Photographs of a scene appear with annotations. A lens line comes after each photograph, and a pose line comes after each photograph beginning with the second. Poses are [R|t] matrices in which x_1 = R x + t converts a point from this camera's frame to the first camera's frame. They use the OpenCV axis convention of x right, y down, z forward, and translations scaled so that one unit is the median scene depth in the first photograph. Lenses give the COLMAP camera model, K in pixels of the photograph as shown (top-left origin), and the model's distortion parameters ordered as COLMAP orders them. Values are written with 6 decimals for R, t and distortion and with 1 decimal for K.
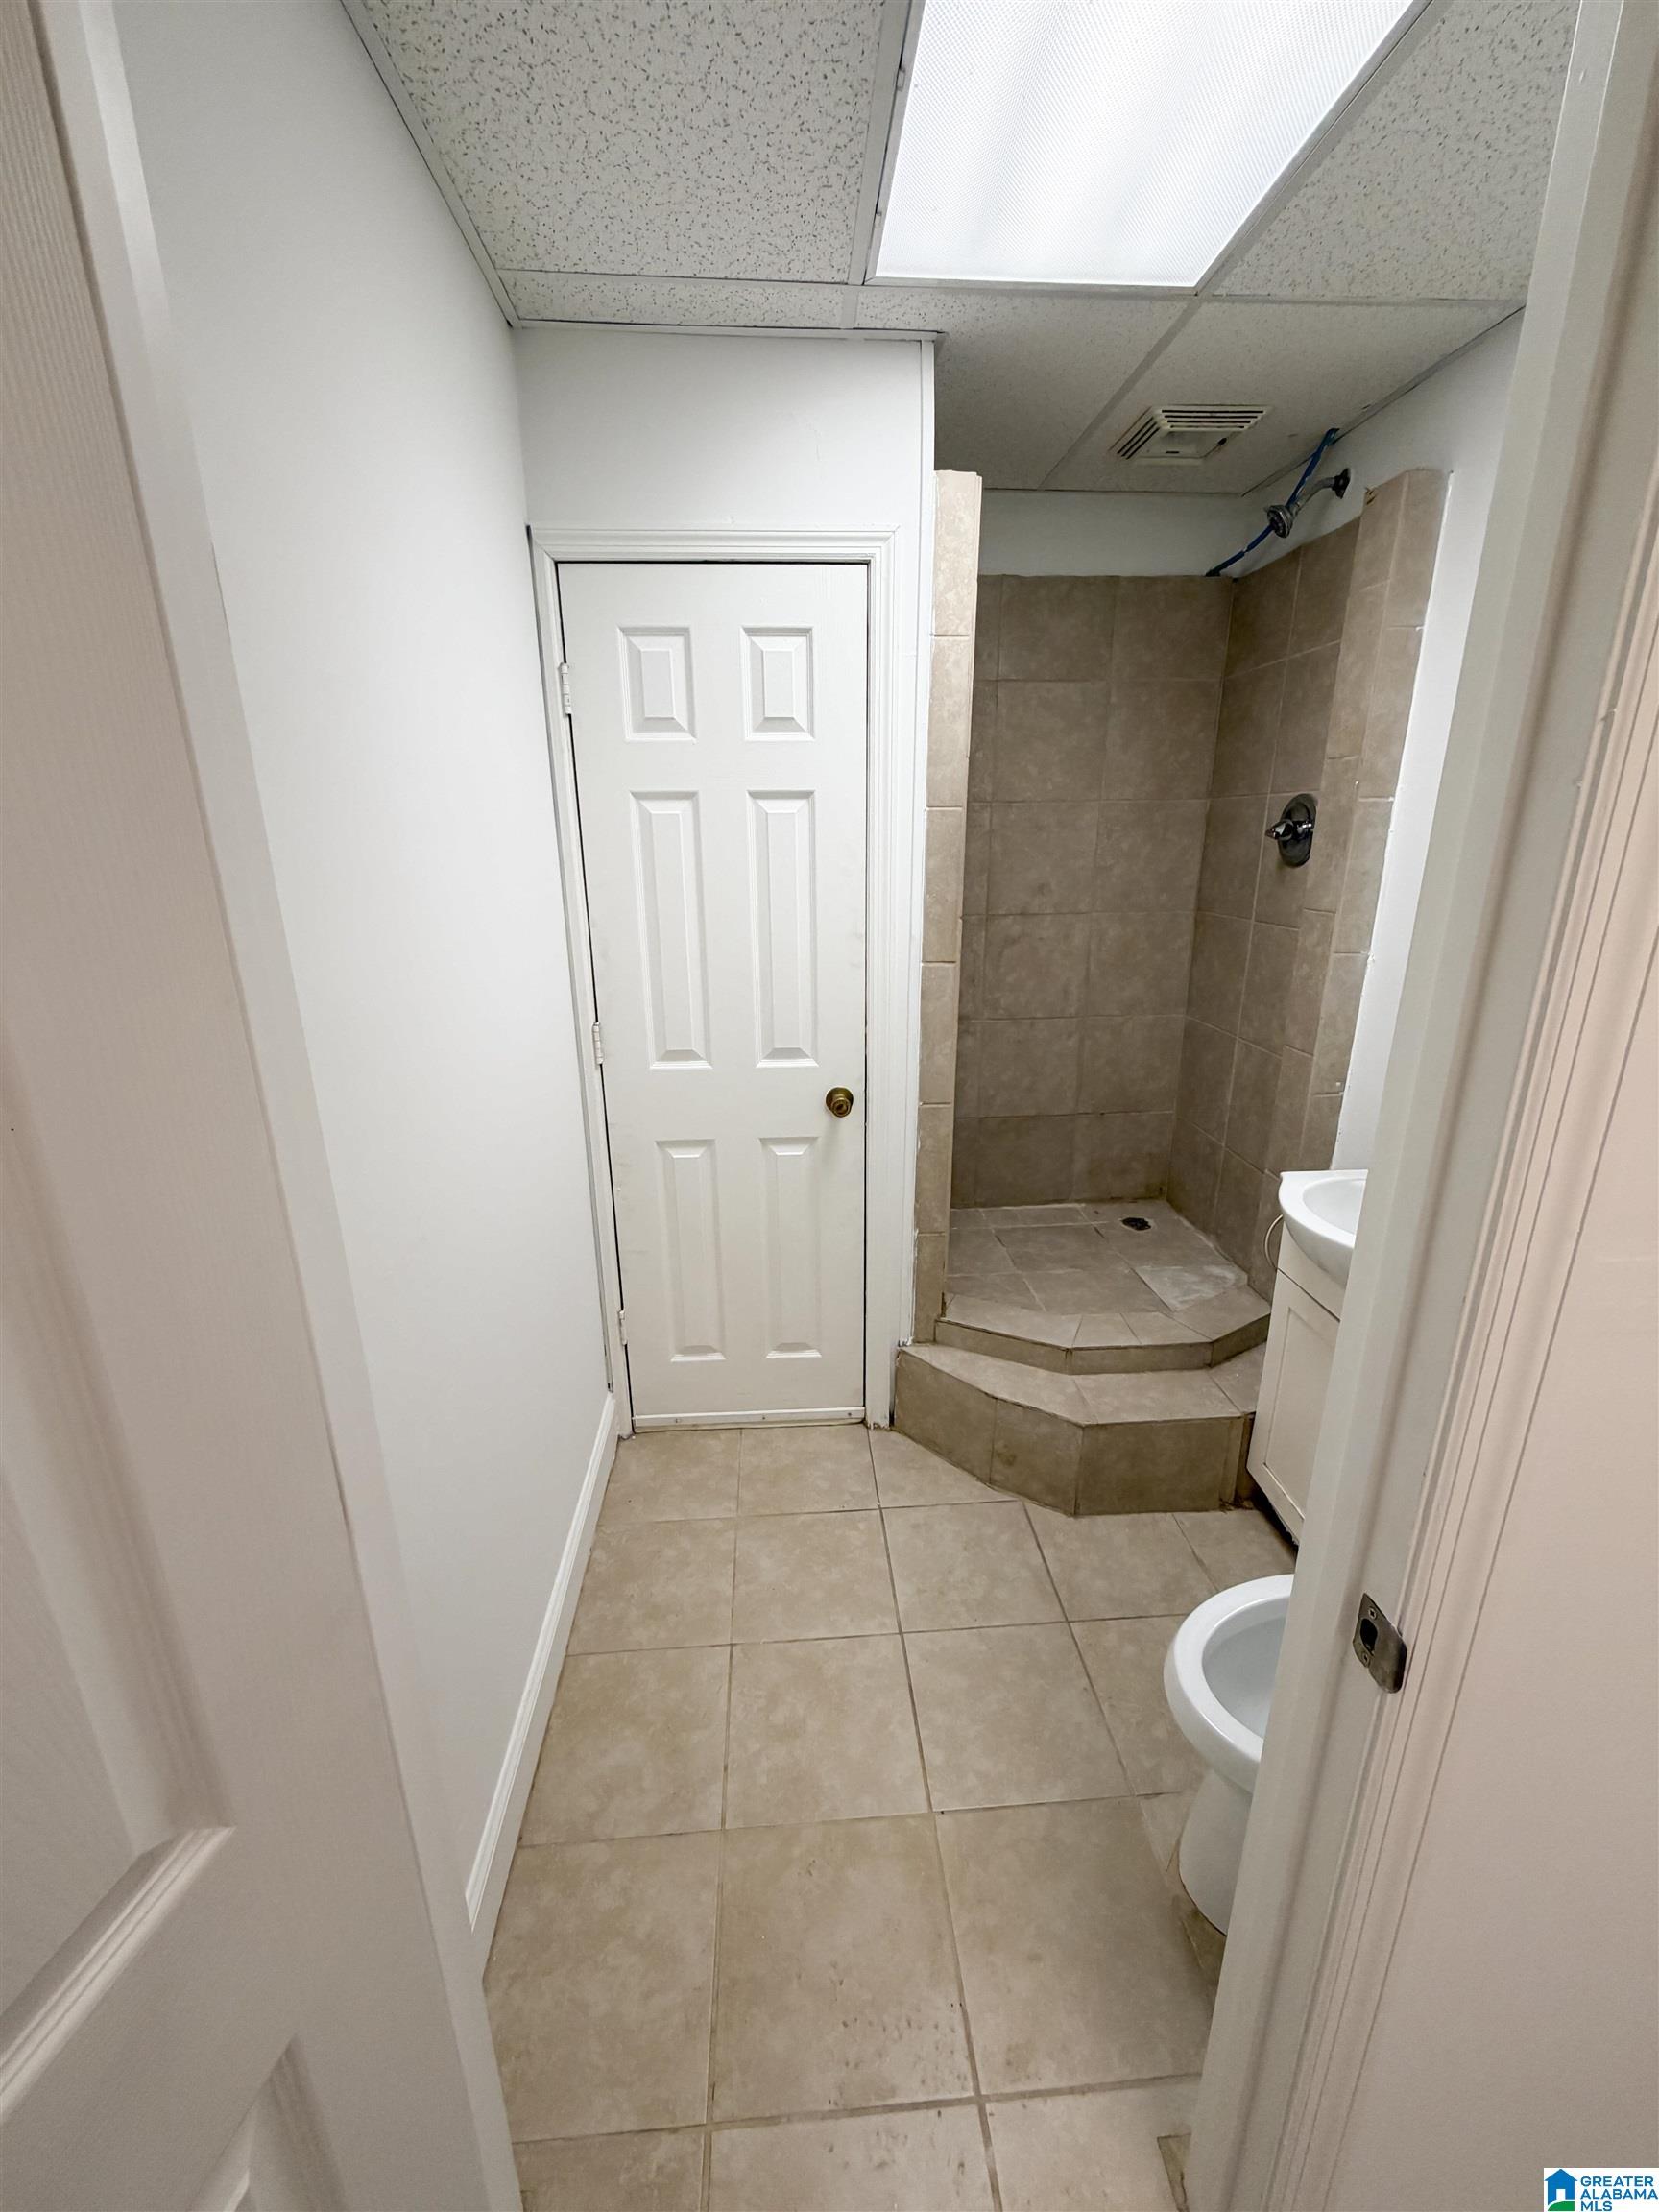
lens RADIAL K [[884.1, 0, 828.9], [0, 884.1, 1104.5], [0, 0, 1]] dist [-0.008735, 0.001204]
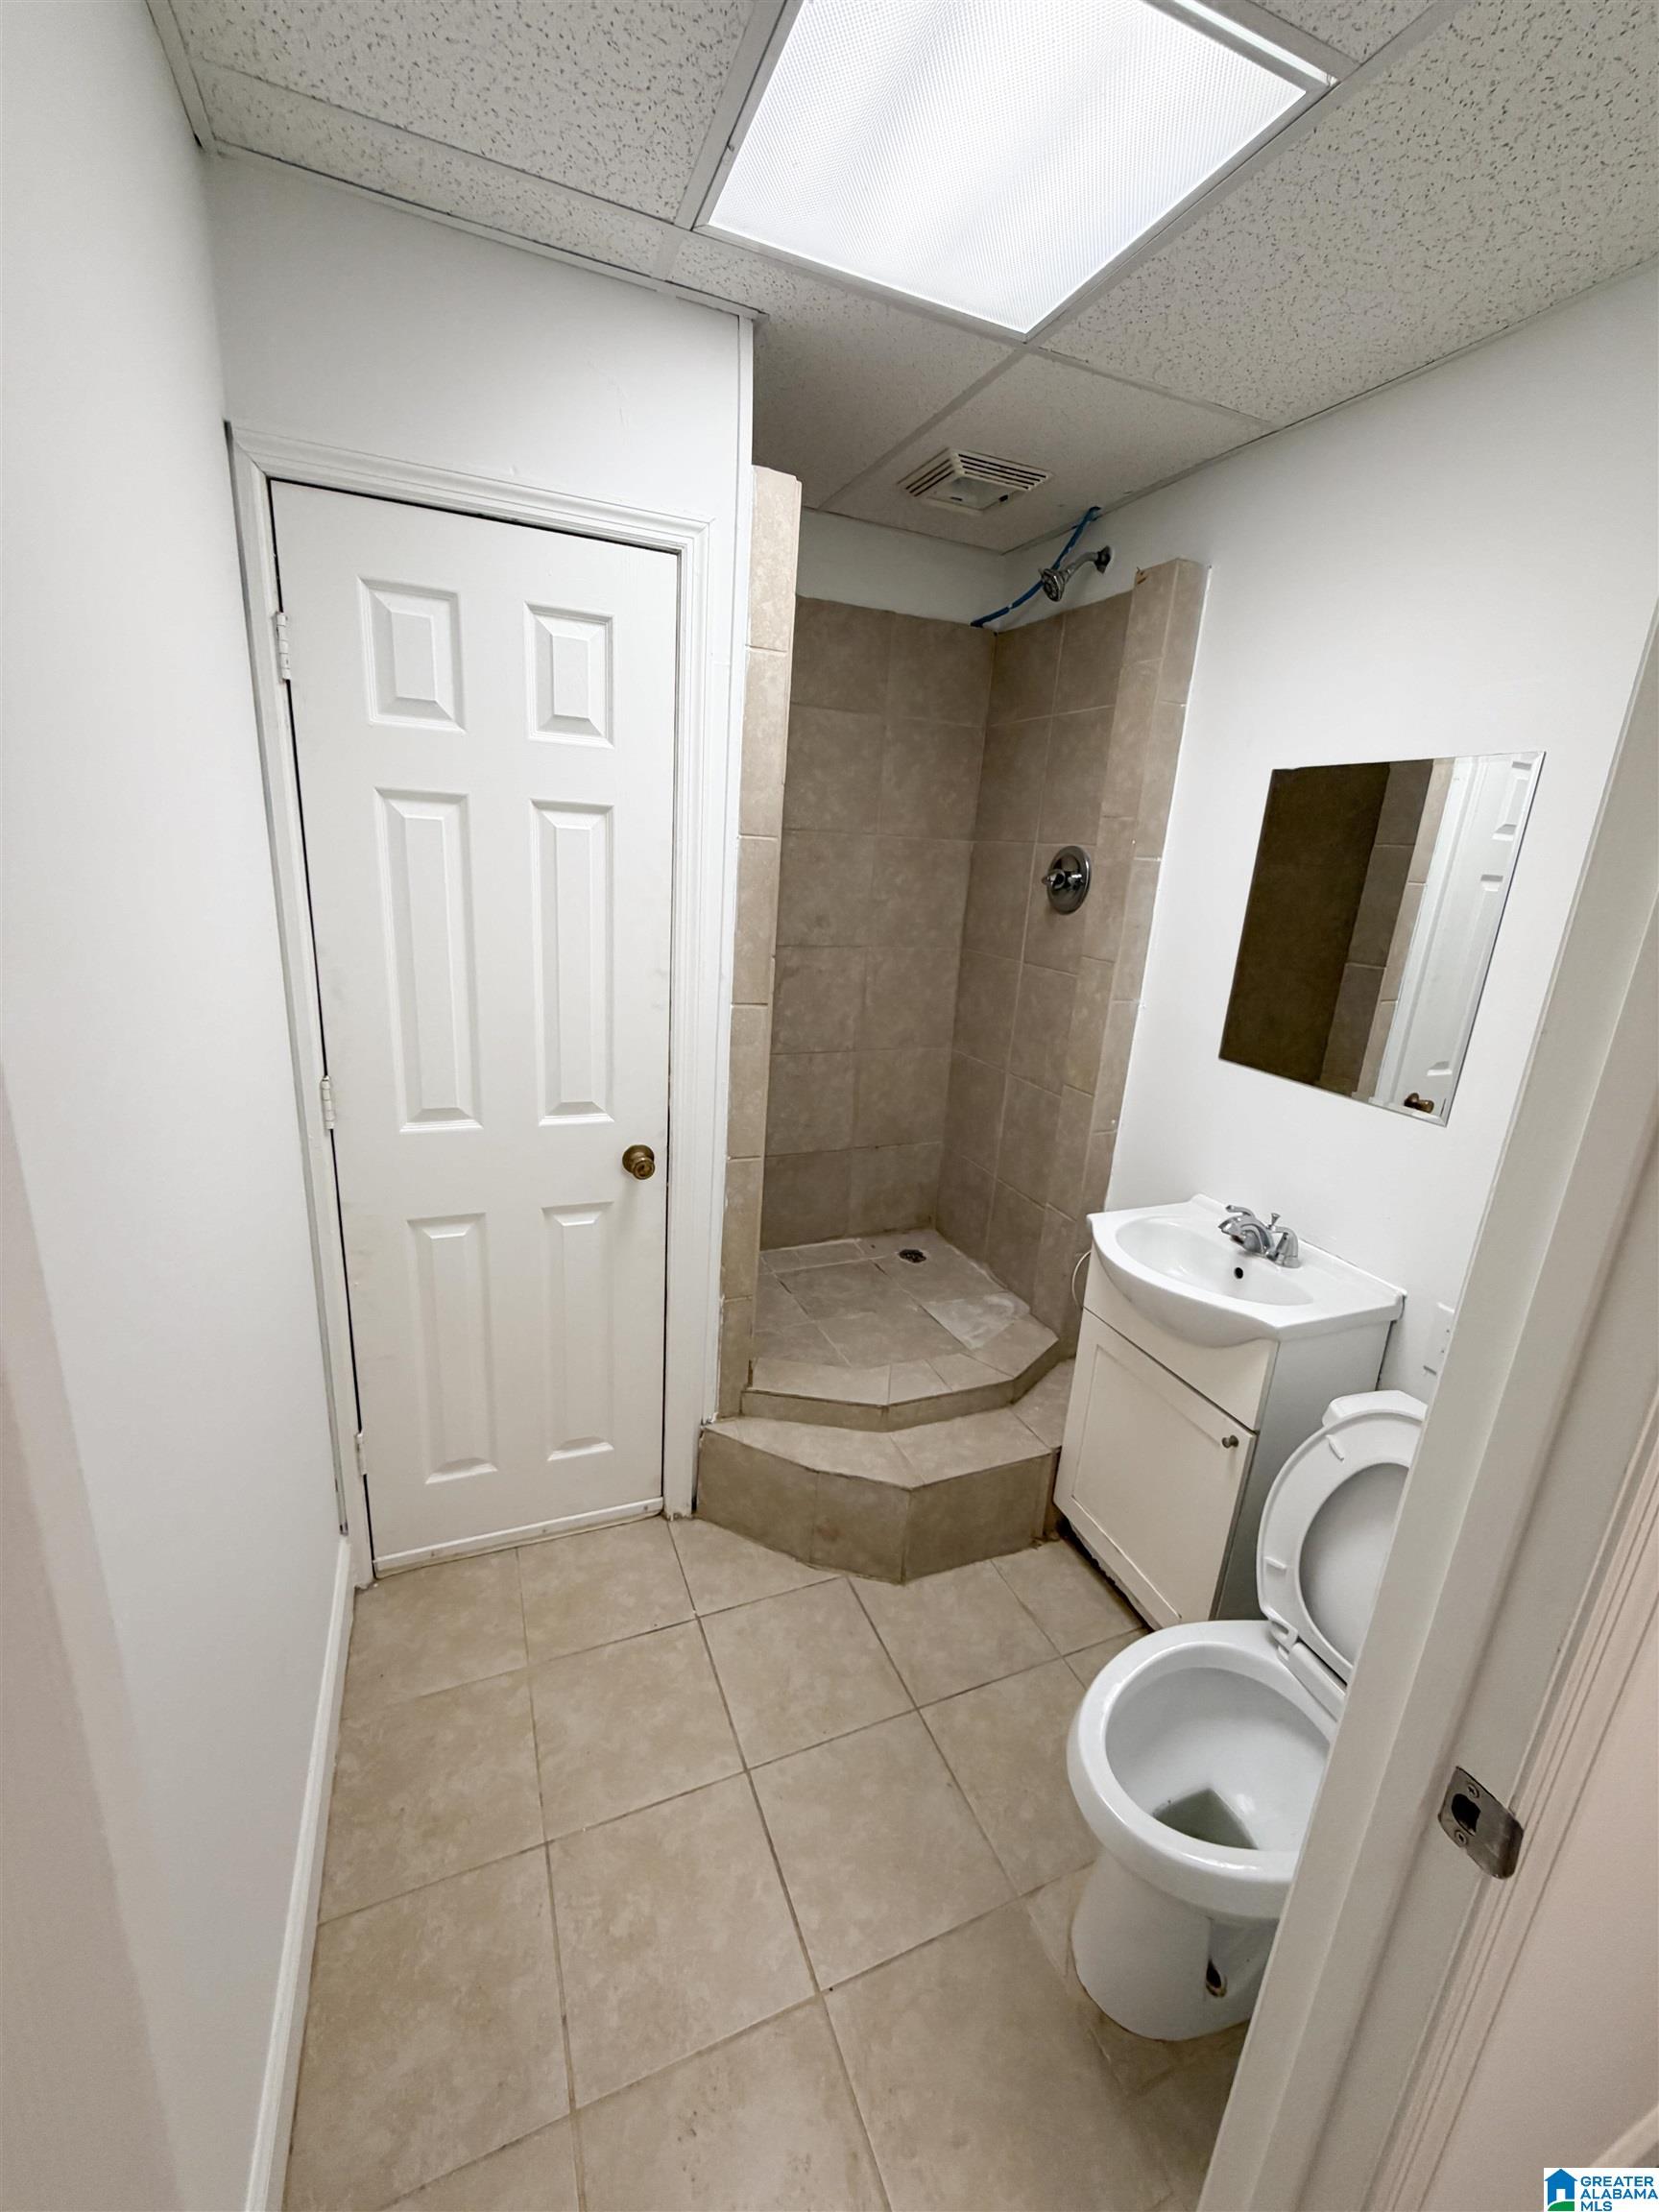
lens RADIAL K [[884.1, 0, 834.3], [0, 884.1, 1101.5], [0, 0, 1]] dist [-0.008735, 0.001204]
pose [[0.942257, -0.024257, 0.334011, -0.107136], [0.028833, 0.999546, -0.008750, -0.054496], [-0.333647, 0.017875, 0.942529, 0.124683]]
